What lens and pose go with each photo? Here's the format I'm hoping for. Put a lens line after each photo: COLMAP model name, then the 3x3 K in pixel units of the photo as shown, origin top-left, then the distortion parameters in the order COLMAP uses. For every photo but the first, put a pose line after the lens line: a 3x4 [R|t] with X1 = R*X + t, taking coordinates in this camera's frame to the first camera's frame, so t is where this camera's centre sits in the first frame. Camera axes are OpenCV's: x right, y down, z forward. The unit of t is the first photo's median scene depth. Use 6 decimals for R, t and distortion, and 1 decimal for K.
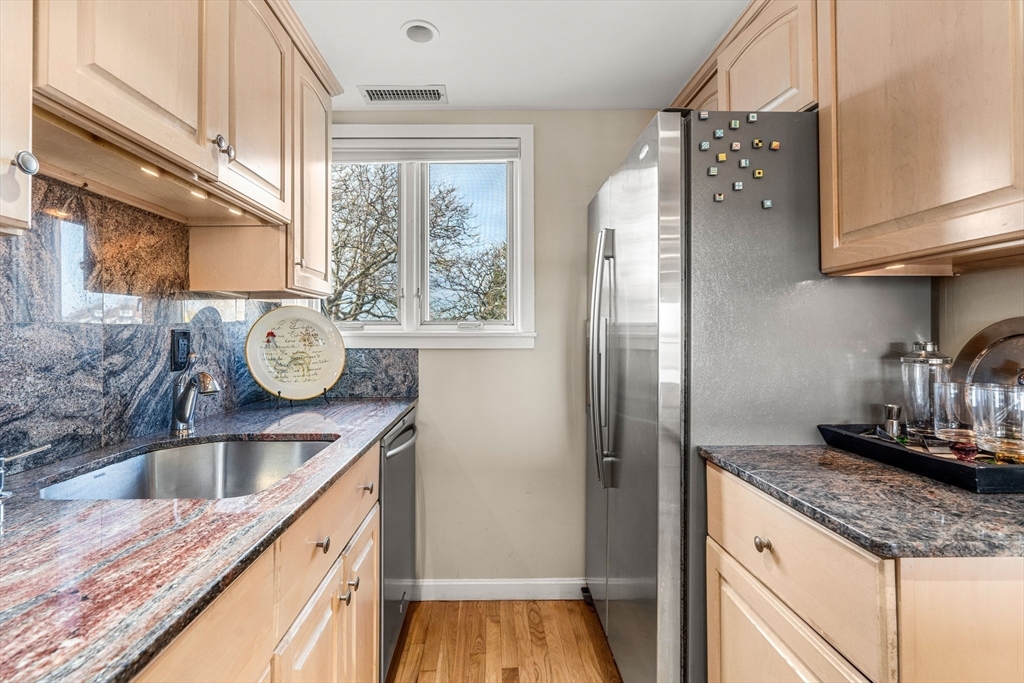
lens RADIAL K [[466.0, 0, 505.2], [0, 466.0, 339.0], [0, 0, 1]] dist [-0.002112, 0.001419]
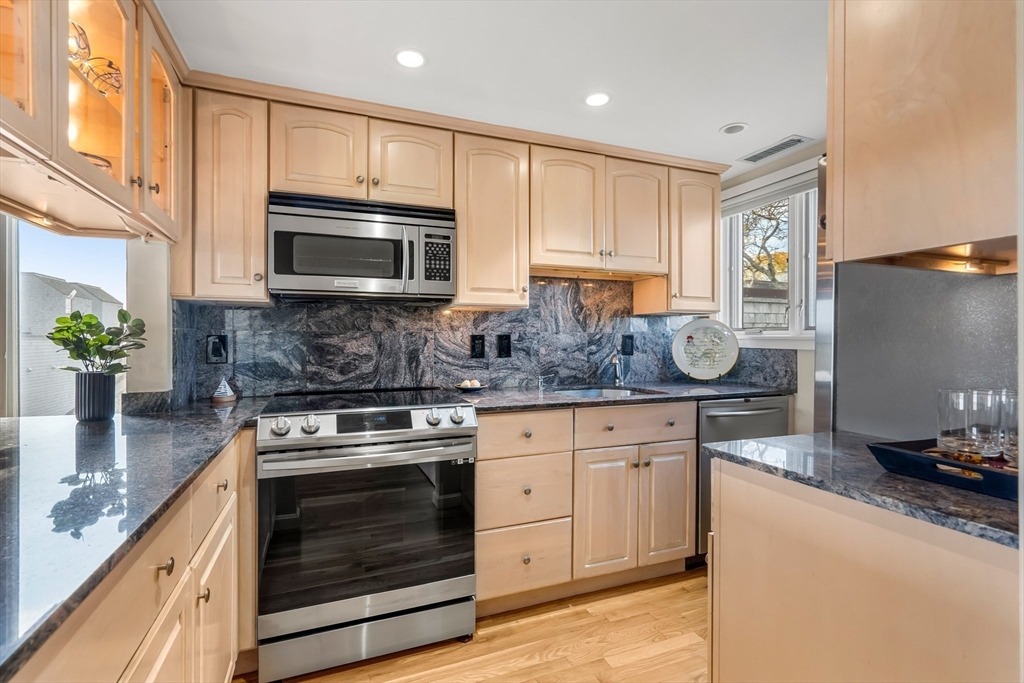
lens RADIAL K [[466.0, 0, 505.2], [0, 466.0, 339.0], [0, 0, 1]] dist [-0.002112, 0.001419]
pose [[0.334934, 0.000914, -0.942241, 0.999456], [-0.012896, 0.999910, -0.003614, 0.012672], [0.942153, 0.013362, 0.334916, -0.158333]]
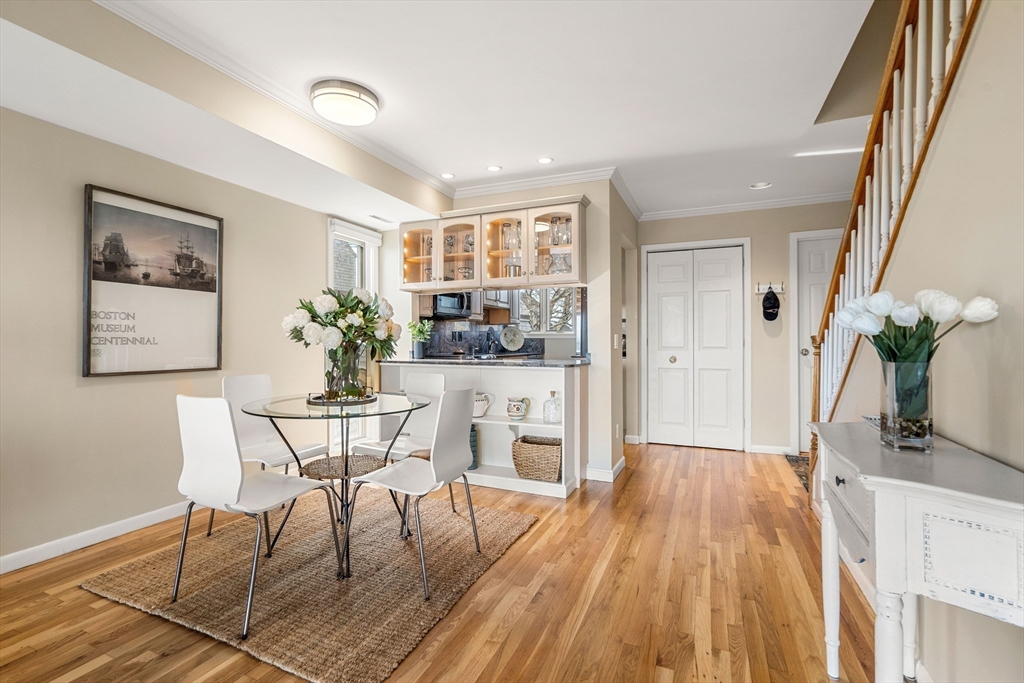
lens RADIAL K [[466.0, 0, 505.2], [0, 466.0, 339.0], [0, 0, 1]] dist [-0.002112, 0.001419]
pose [[0.900564, -0.002321, -0.434717, 1.482018], [-0.005902, 0.999828, -0.017565, 0.126111], [0.434683, 0.018384, 0.900396, -3.126117]]
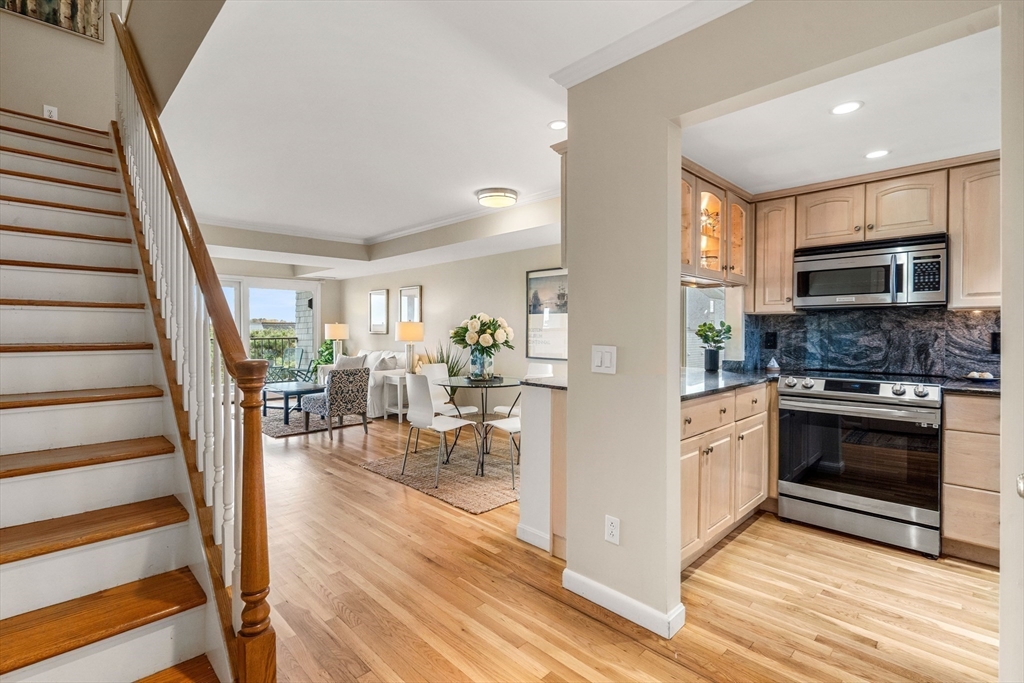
lens RADIAL K [[470.2, 0, 501.6], [0, 470.2, 335.8], [0, 0, 1]] dist [-0.001800, -0.000517]
pose [[-0.739381, 0.004044, -0.673275, 2.094645], [-0.012668, 0.999721, 0.019917, -0.006408], [0.673168, 0.023255, -0.739124, 0.368181]]
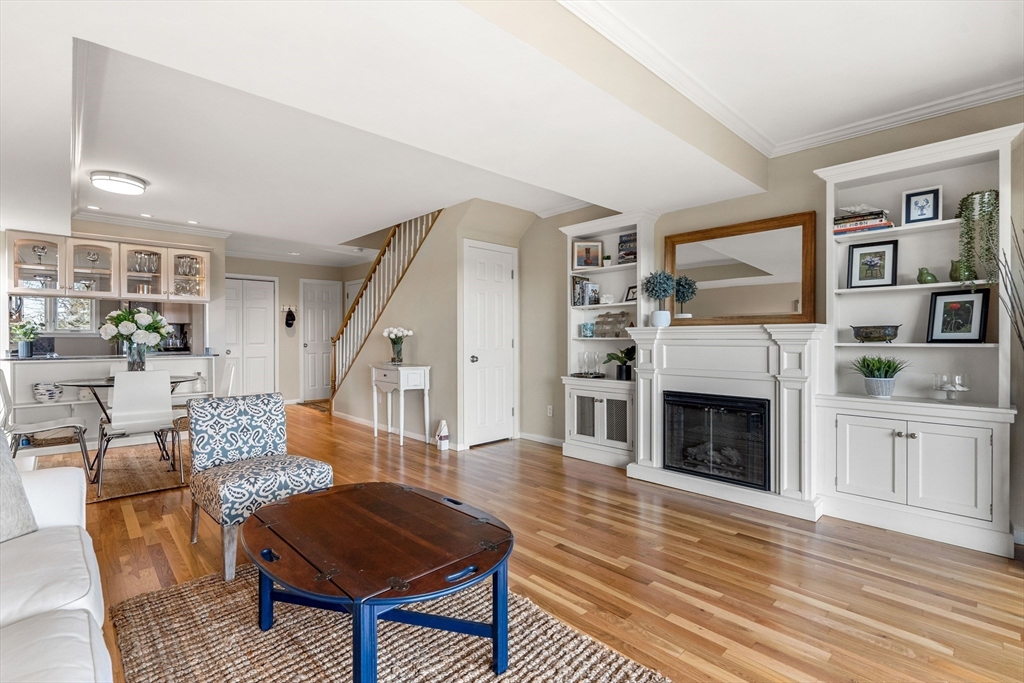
lens RADIAL K [[466.0, 0, 505.2], [0, 466.0, 339.0], [0, 0, 1]] dist [-0.002112, 0.001419]
pose [[0.758233, -0.004707, 0.651966, 0.118417], [0.012280, 0.999900, -0.007063, 0.139011], [-0.651868, 0.013362, 0.758215, -5.229913]]
